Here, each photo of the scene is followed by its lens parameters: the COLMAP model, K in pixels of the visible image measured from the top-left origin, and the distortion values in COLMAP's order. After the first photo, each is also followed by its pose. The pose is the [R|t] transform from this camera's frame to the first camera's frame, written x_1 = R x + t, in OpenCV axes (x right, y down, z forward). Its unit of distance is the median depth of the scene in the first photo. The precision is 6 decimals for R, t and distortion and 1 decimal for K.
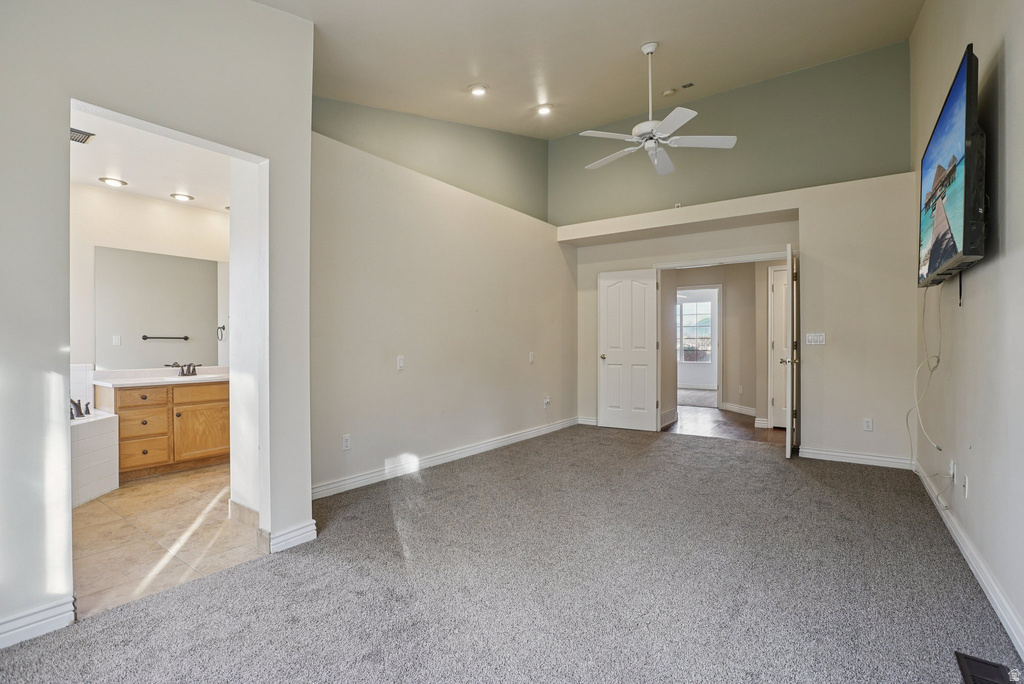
lens RADIAL K [[469.7, 0, 513.8], [0, 469.7, 347.1], [0, 0, 1]] dist [-0.027062, 0.001050]
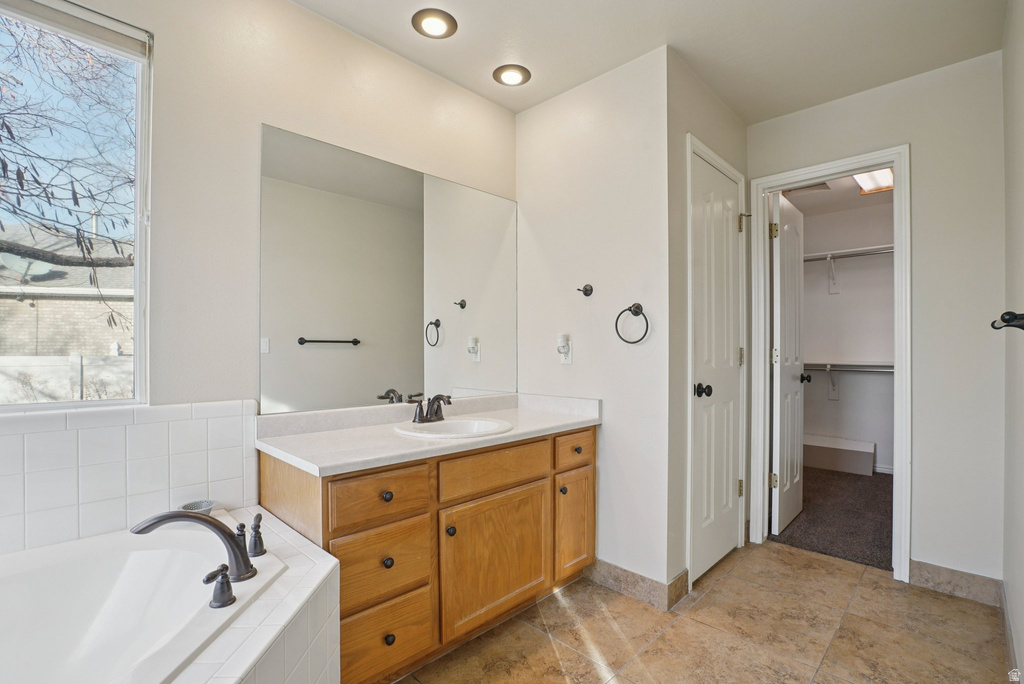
lens RADIAL K [[469.7, 0, 513.8], [0, 469.7, 347.1], [0, 0, 1]] dist [-0.027062, 0.001050]
pose [[0.987997, 0.000281, -0.154474, -0.610767], [-0.001611, 0.999963, -0.008483, -0.010907], [0.154466, 0.008630, 0.987960, 0.606575]]
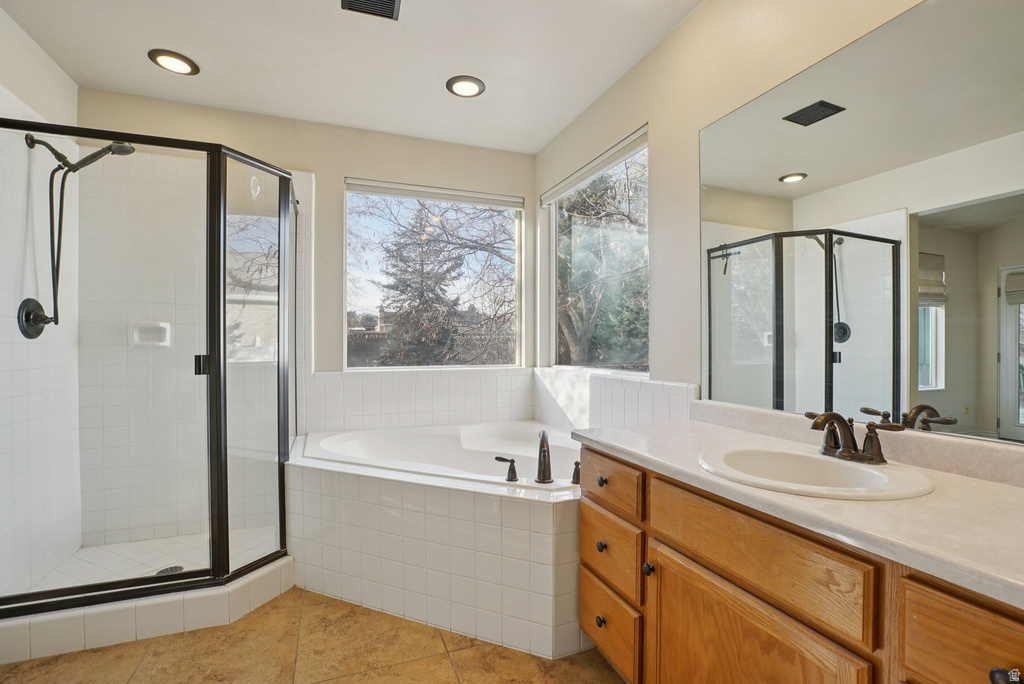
lens RADIAL K [[469.7, 0, 513.8], [0, 469.7, 347.1], [0, 0, 1]] dist [-0.027062, 0.001050]
pose [[-0.540006, 0.001658, -0.841659, -0.412333], [-0.004841, 0.999975, 0.005076, -0.004373], [0.841647, 0.006816, -0.539985, 1.098154]]
